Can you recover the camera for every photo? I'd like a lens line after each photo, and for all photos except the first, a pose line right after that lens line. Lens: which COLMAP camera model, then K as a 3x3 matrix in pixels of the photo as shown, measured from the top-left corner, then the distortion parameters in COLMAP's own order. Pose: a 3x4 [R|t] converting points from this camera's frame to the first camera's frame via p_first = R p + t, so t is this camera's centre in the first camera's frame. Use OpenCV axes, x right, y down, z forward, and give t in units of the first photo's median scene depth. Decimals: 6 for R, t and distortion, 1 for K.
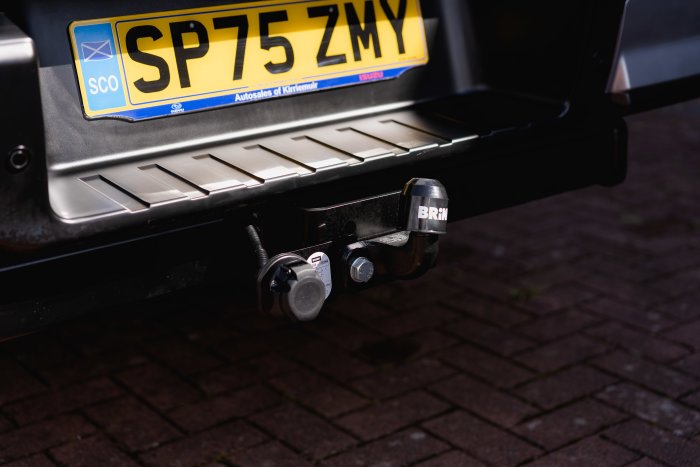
lens RADIAL K [[1089.5, 0, 350.0], [0, 1089.5, 233.5], [0, 0, 1]] dist [-0.004394, -0.013005]
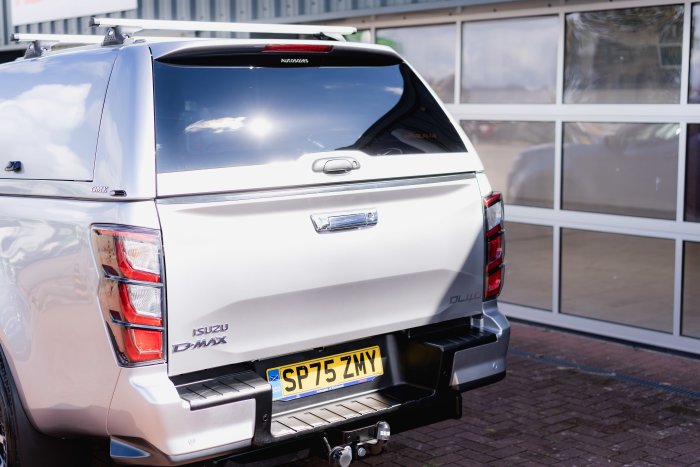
lens RADIAL K [[1089.5, 0, 350.0], [0, 1089.5, 233.5], [0, 0, 1]] dist [-0.004394, -0.013005]
pose [[0.999210, 0.006616, 0.039190, -0.131662], [0.000529, 0.983746, -0.179567, -0.018613], [-0.039741, 0.179446, 0.982965, -1.893242]]
